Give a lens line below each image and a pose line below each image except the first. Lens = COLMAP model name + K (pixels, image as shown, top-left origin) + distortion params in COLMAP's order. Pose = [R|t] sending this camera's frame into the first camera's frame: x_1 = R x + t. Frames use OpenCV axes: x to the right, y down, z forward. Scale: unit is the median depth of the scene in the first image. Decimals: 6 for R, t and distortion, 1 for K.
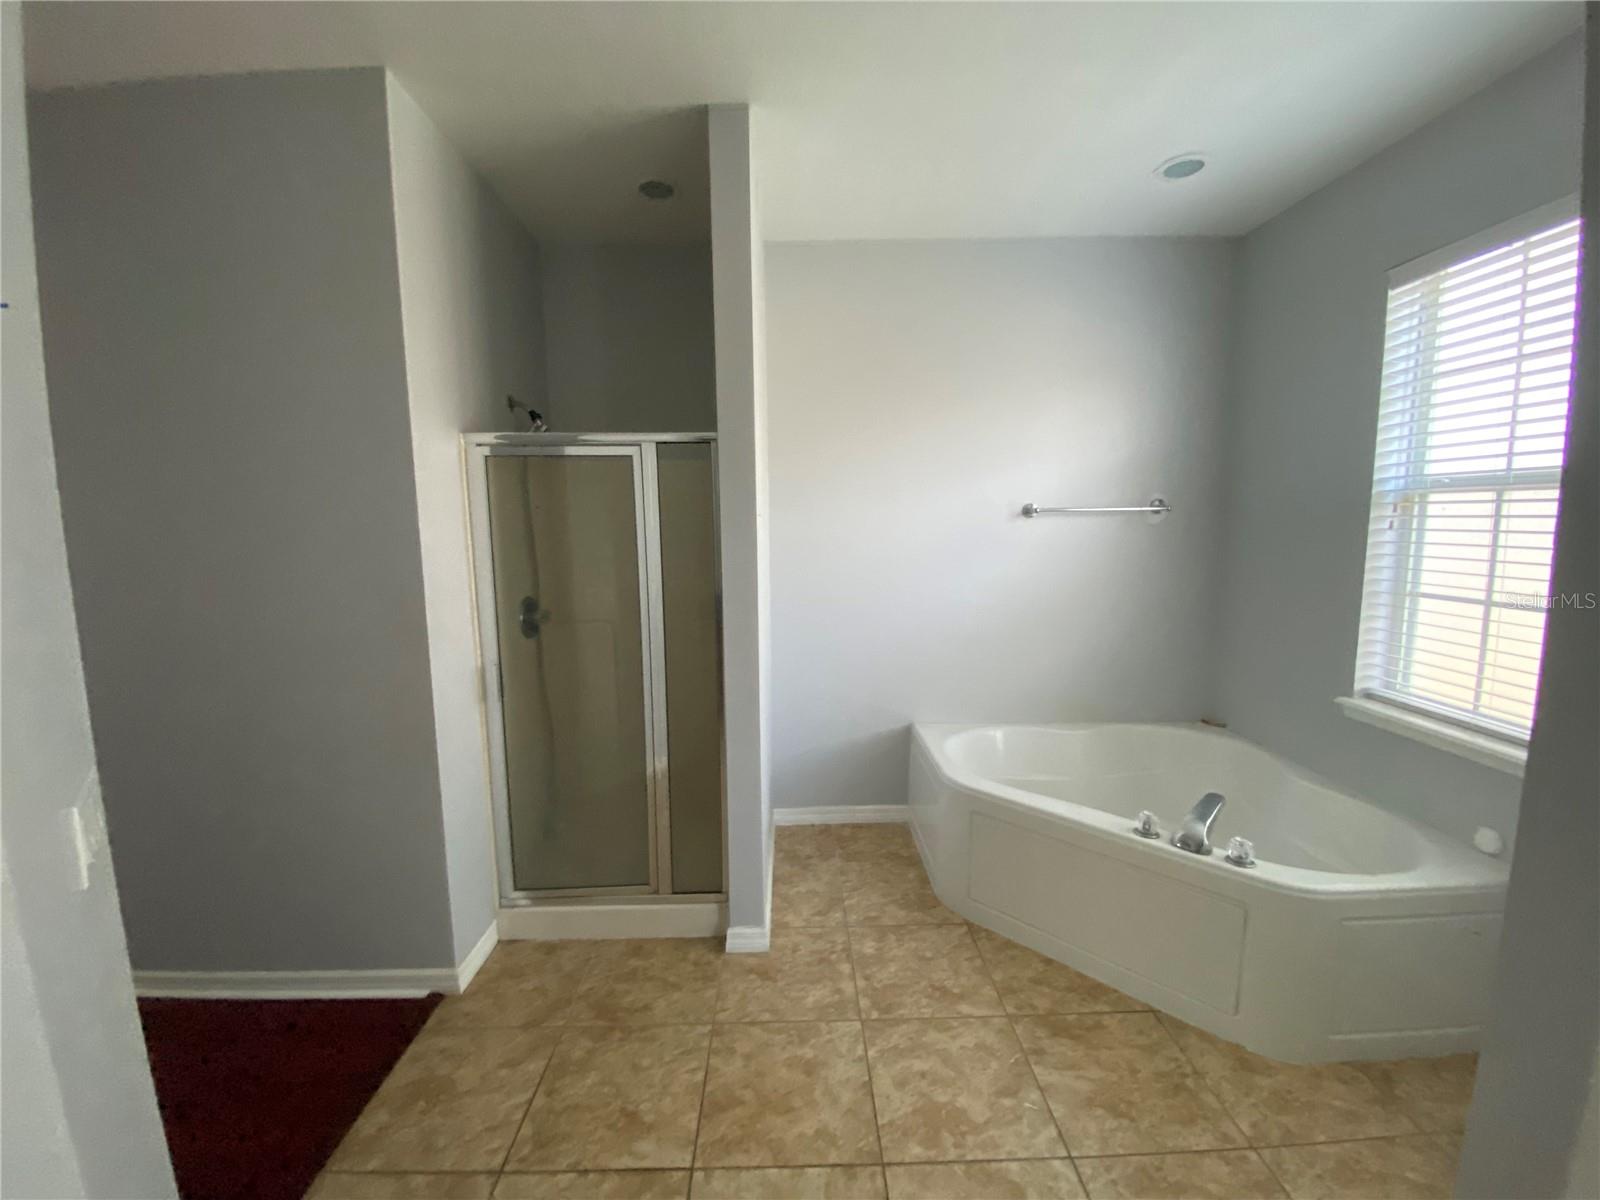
lens RADIAL K [[643.4, 0, 825.5], [0, 643.4, 608.9], [0, 0, 1]] dist [0.005034, -0.010183]
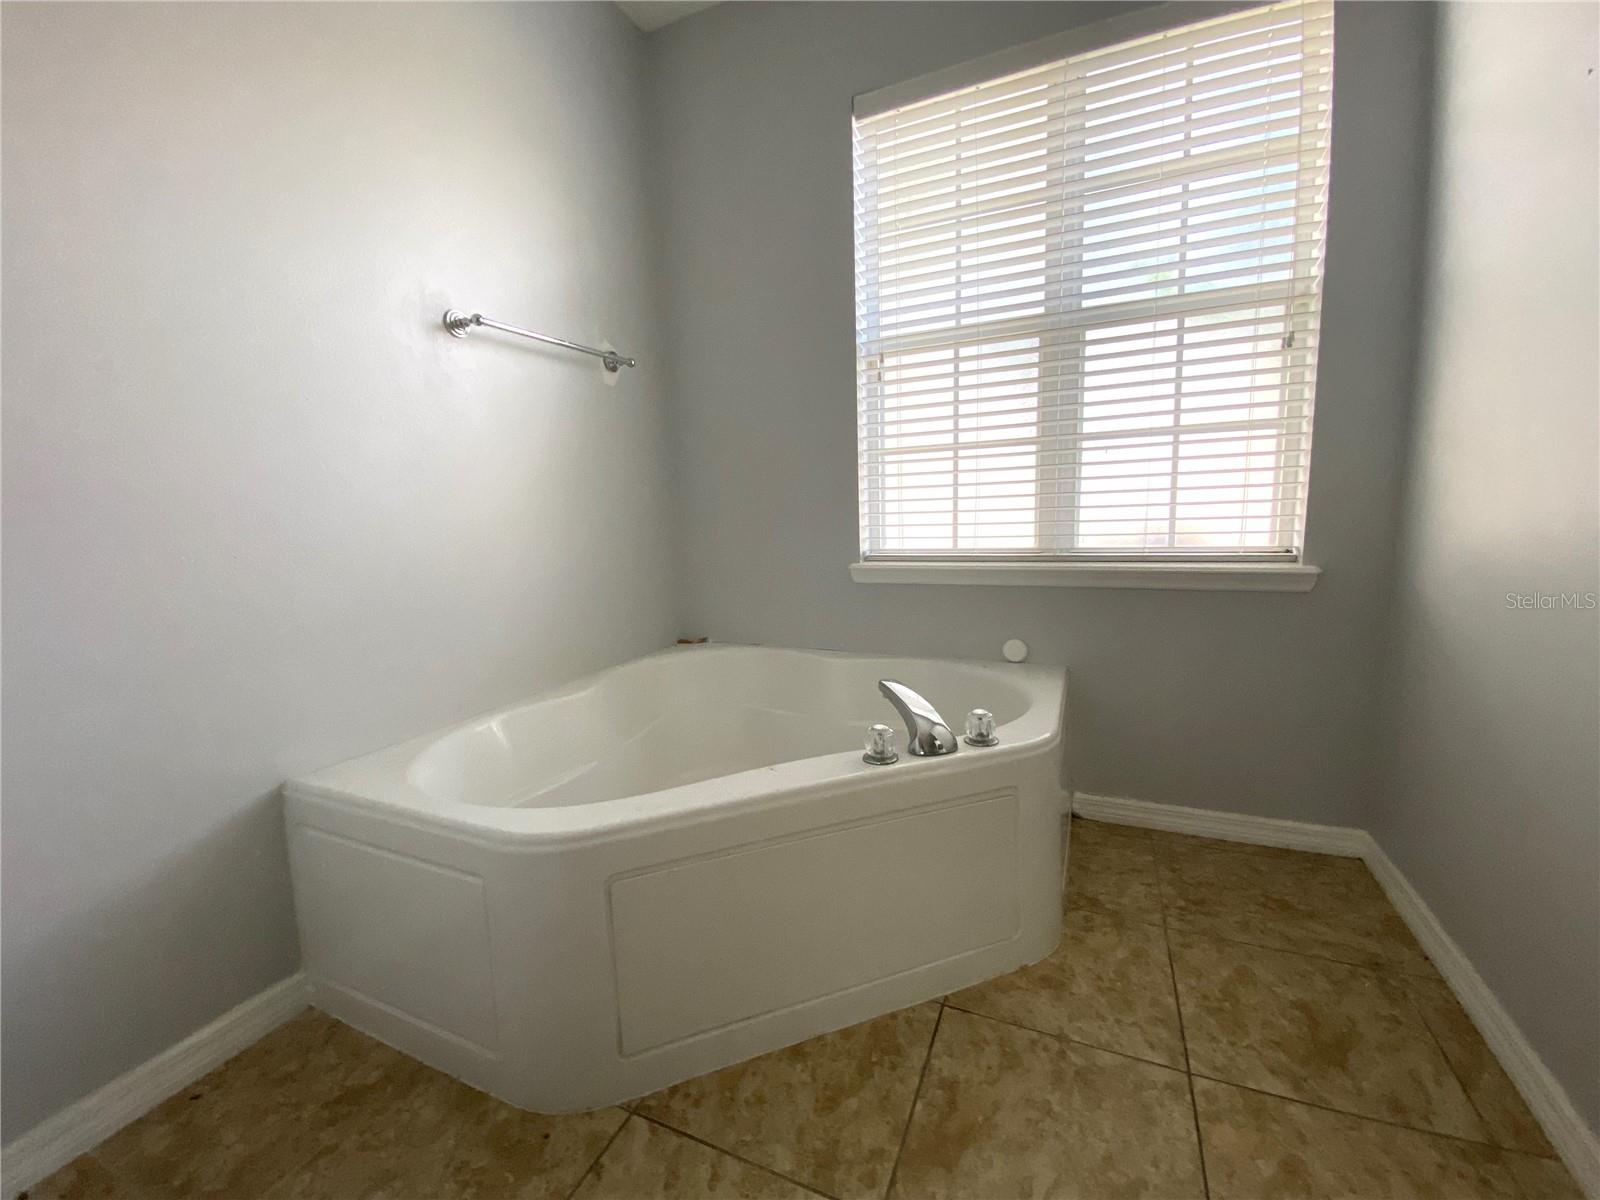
lens RADIAL K [[645.2, 0, 778.2], [0, 645.2, 596.2], [0, 0, 1]] dist [0.009329, -0.007547]
pose [[0.458353, -0.133347, 0.878710, -0.112700], [0.153411, 0.985711, 0.069563, 0.119404], [-0.875430, 0.102920, 0.472261, 0.754457]]
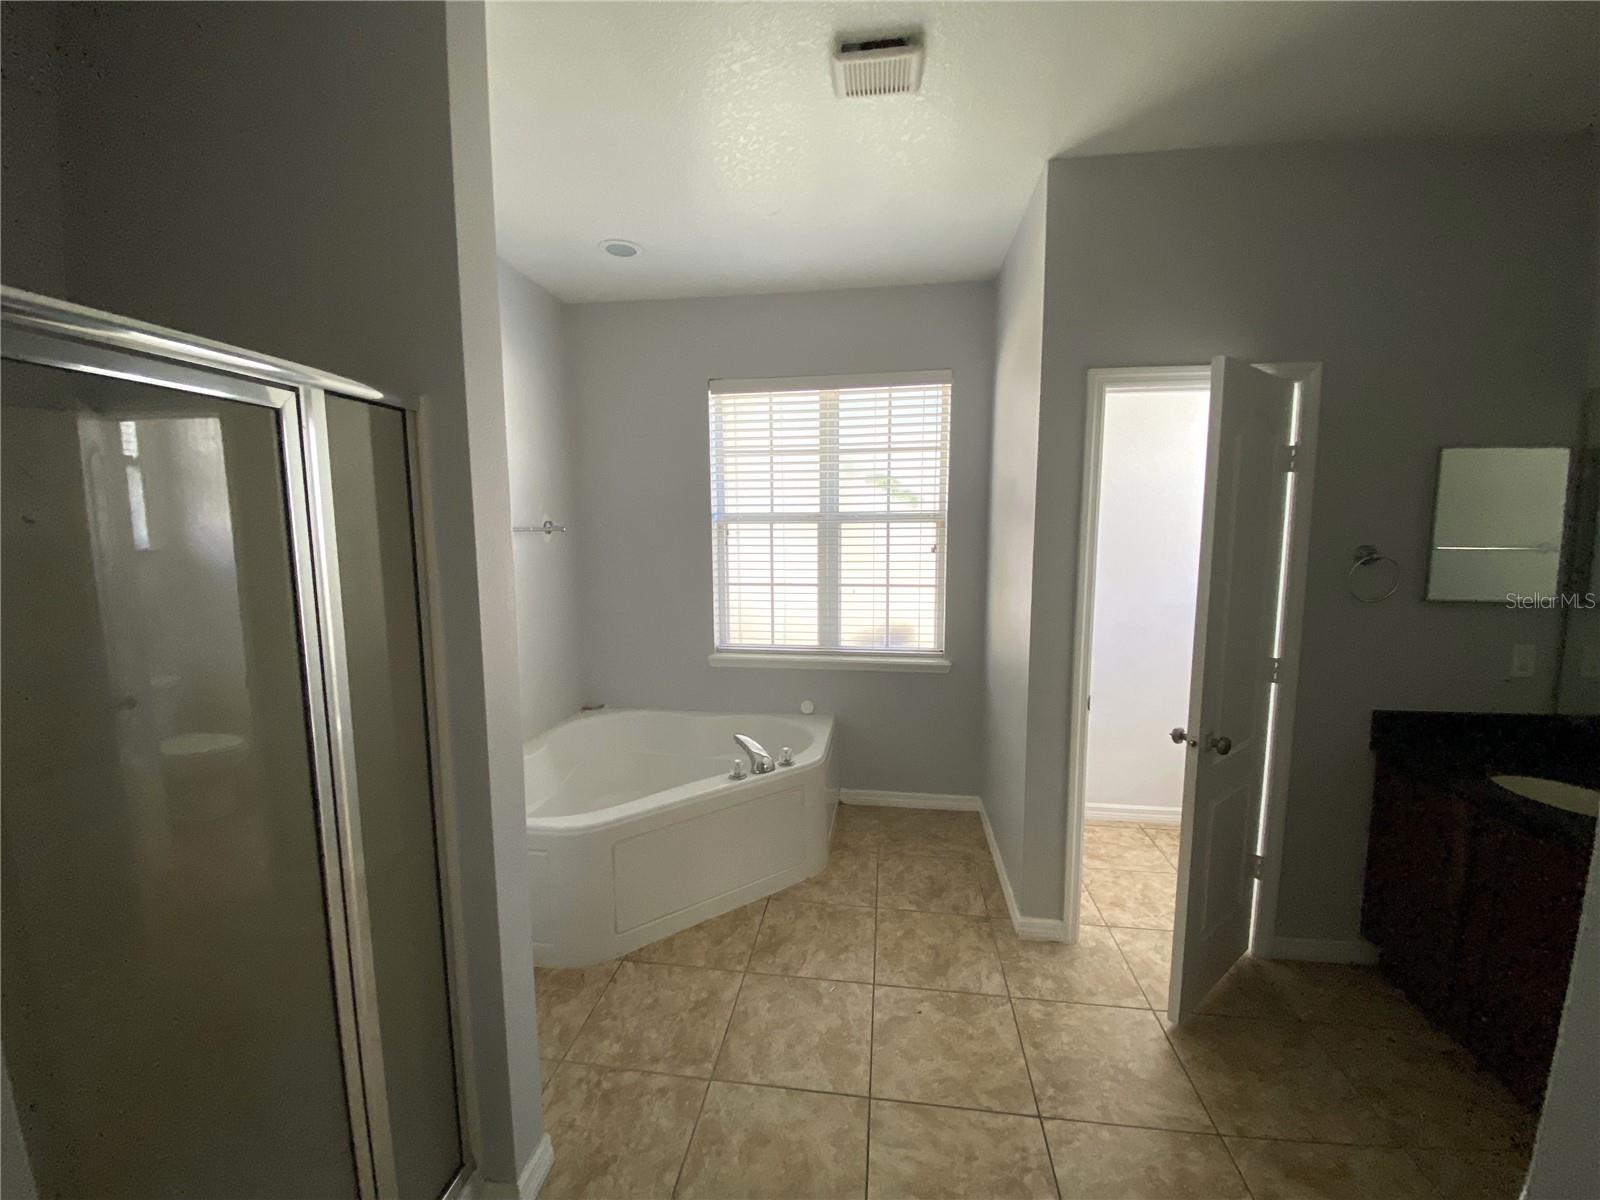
lens RADIAL K [[643.4, 0, 783.9], [0, 643.4, 600.9], [0, 0, 1]] dist [0.005034, -0.010183]
pose [[0.189157, -0.104399, 0.976381, -0.717458], [0.137542, 0.987347, 0.078925, -0.093966], [-0.972266, 0.119364, 0.201122, 0.597640]]
